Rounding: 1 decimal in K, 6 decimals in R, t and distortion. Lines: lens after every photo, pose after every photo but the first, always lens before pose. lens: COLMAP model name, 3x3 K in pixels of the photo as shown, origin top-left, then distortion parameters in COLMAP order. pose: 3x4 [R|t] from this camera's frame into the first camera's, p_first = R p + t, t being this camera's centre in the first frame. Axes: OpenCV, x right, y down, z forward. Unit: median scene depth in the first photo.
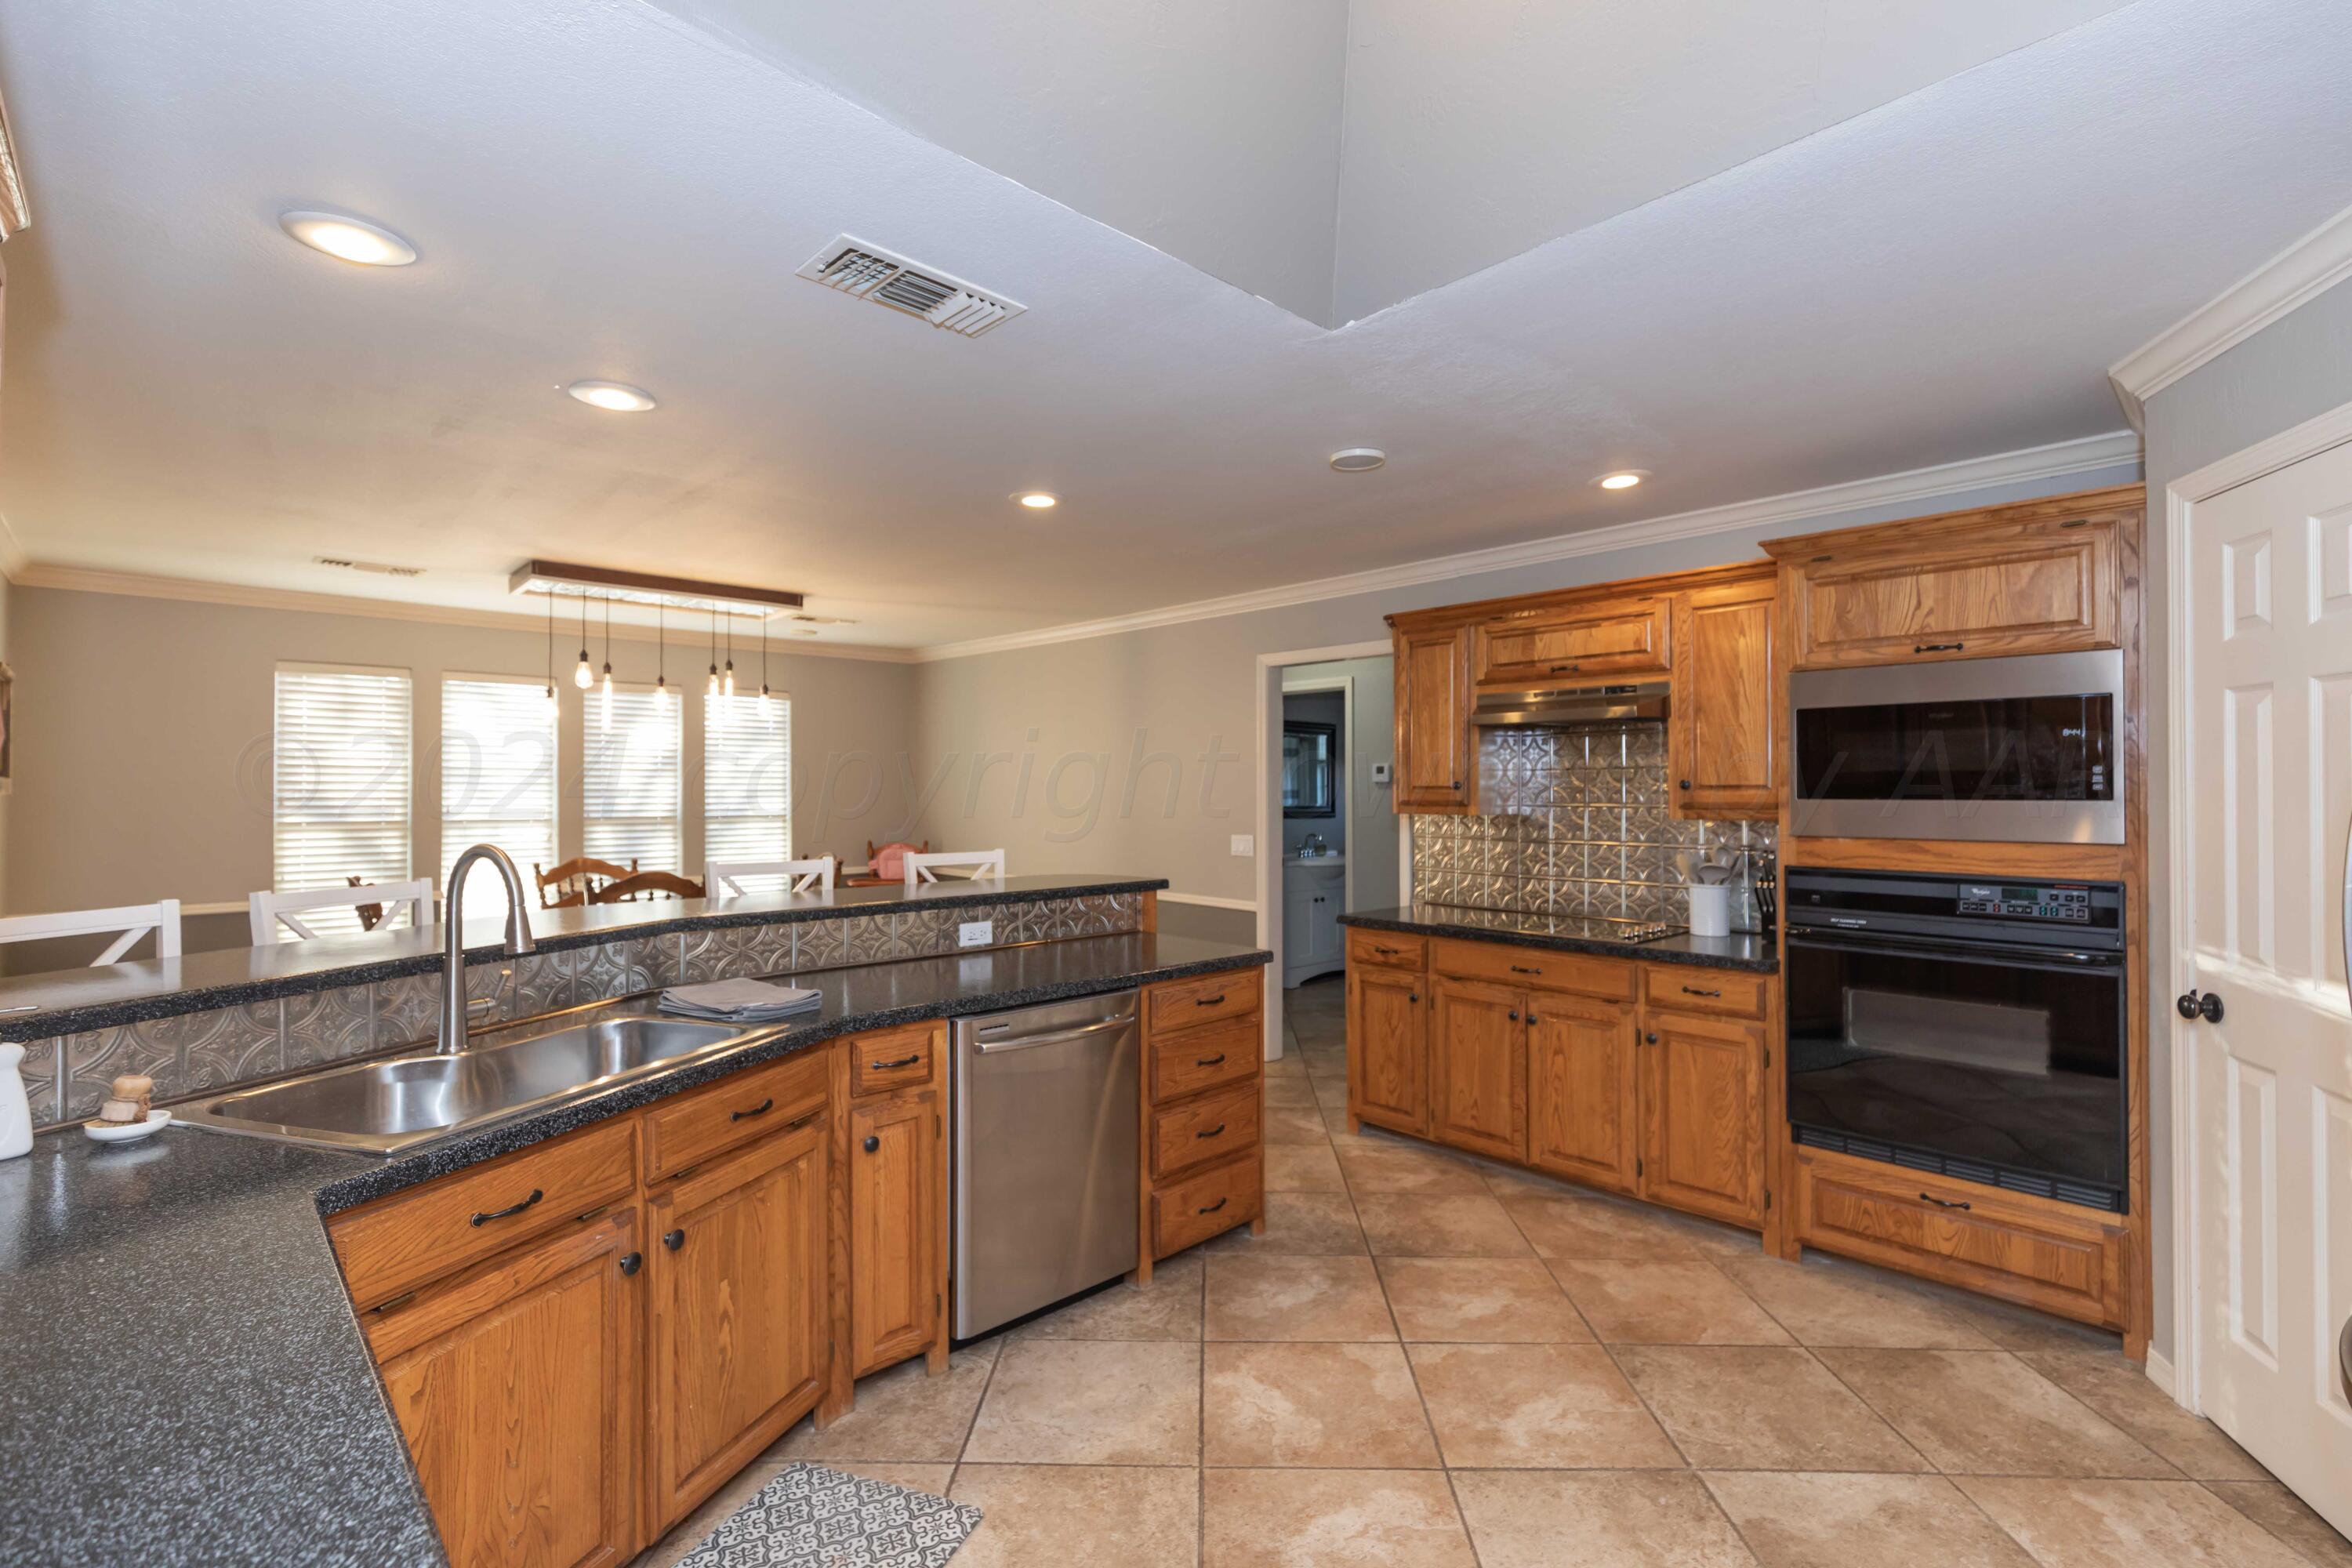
lens RADIAL K [[1068.0, 0, 1192.0], [0, 1068.0, 780.4], [0, 0, 1]] dist [0.001673, -0.000189]
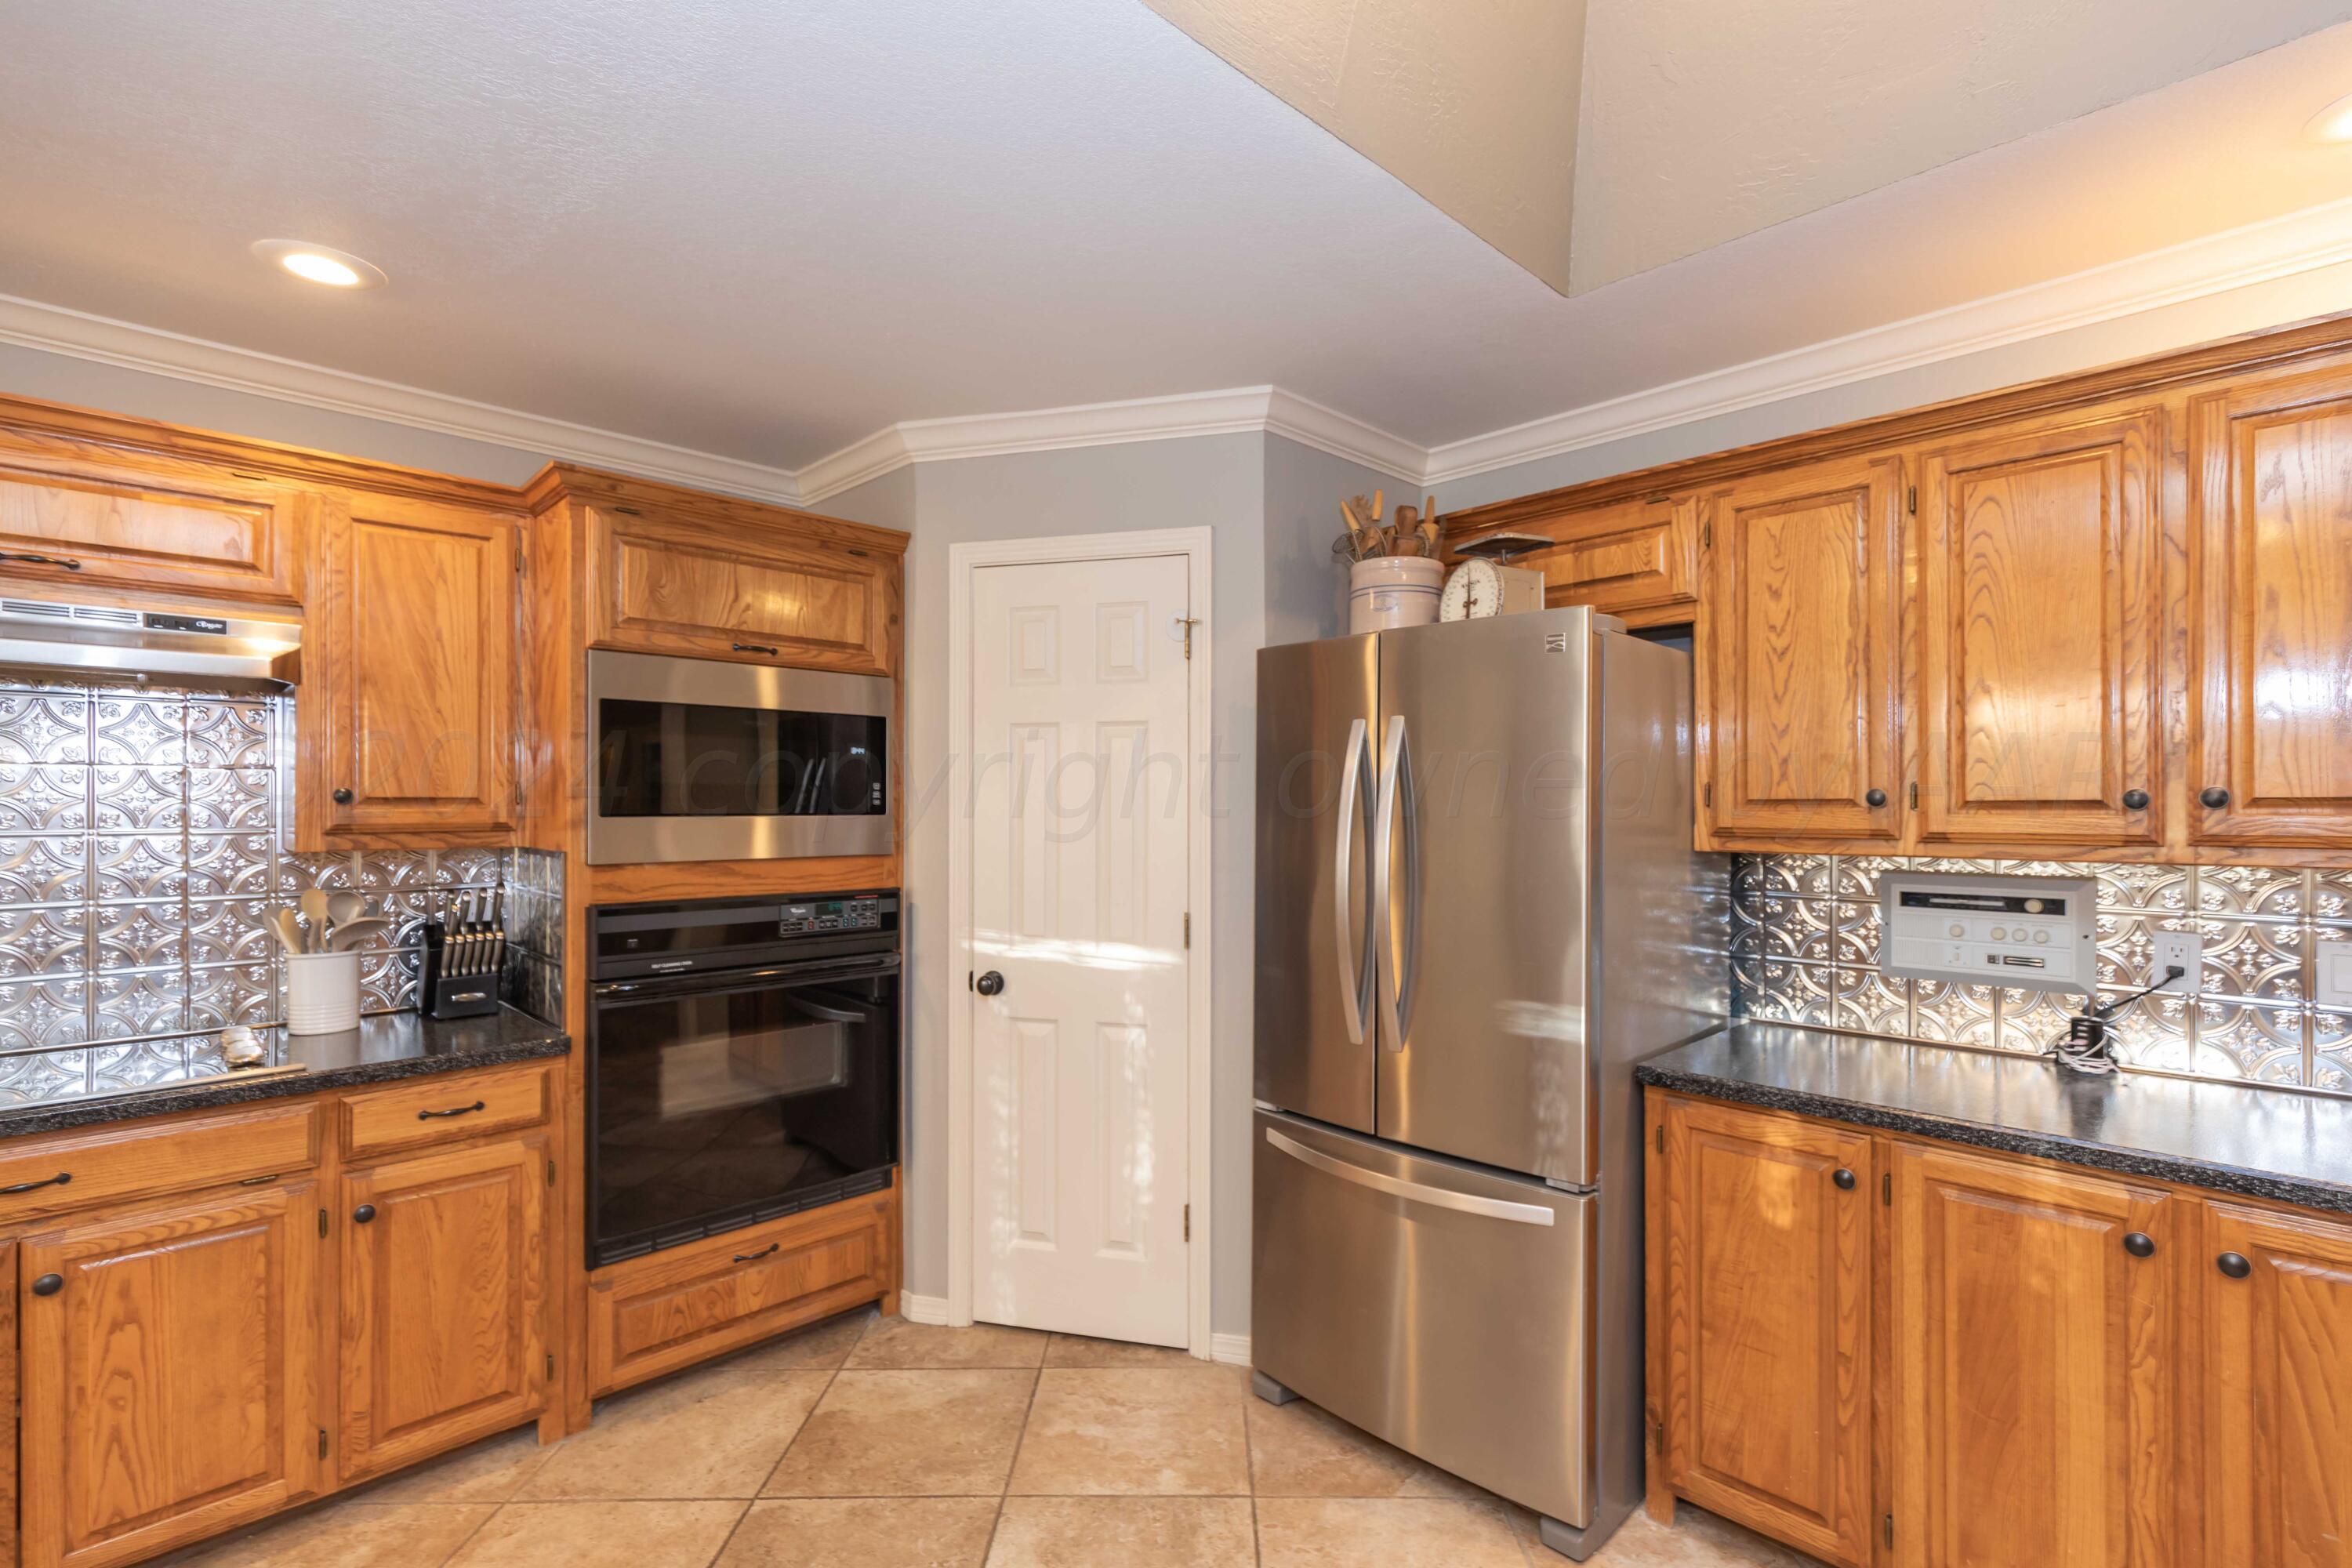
lens RADIAL K [[1065.3, 0, 1195.7], [0, 1065.3, 805.5], [0, 0, 1]] dist [0.003948, 0.000080]
pose [[-0.017037, 0.002177, 0.999852, -0.201306], [-0.009135, 0.999956, -0.002333, 0.007488], [-0.999813, -0.009174, -0.017017, 0.589924]]
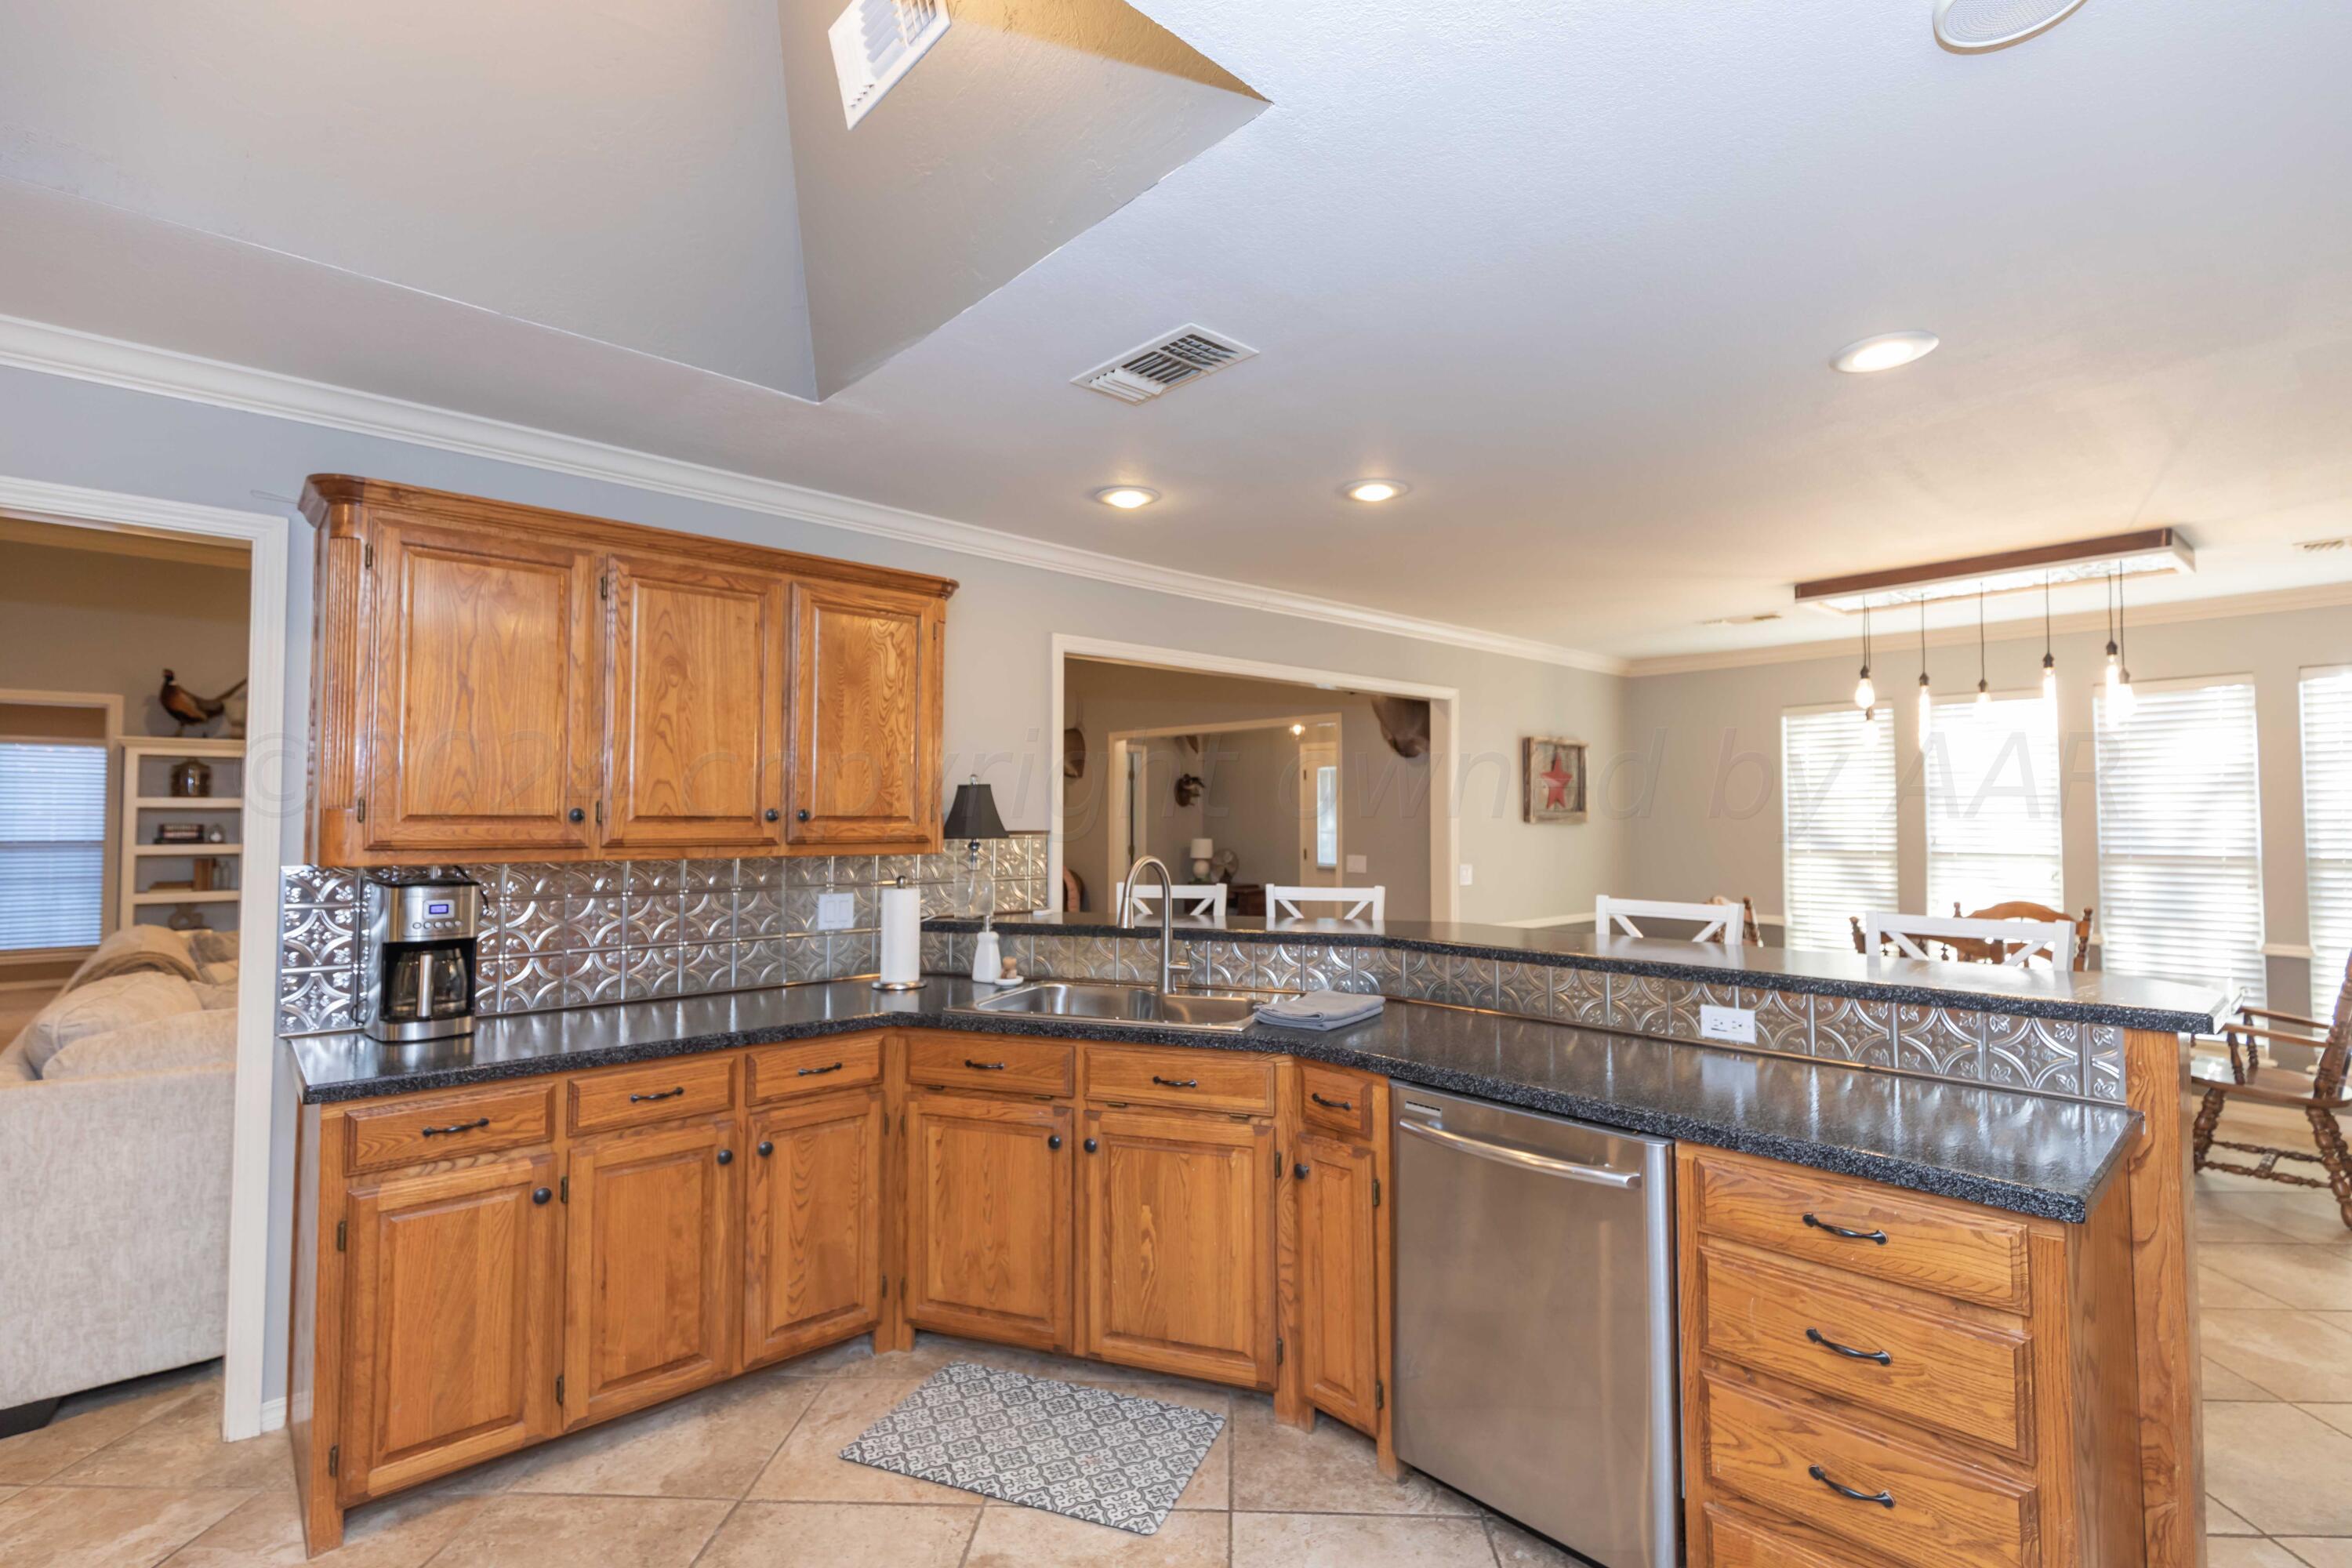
lens RADIAL K [[1068.0, 0, 1192.0], [0, 1068.0, 780.4], [0, 0, 1]] dist [0.001673, -0.000189]
pose [[-0.023426, -0.036245, -0.999068, 0.556836], [0.009839, 0.999286, -0.036483, 0.004789], [0.999677, -0.010685, -0.023053, 0.708810]]
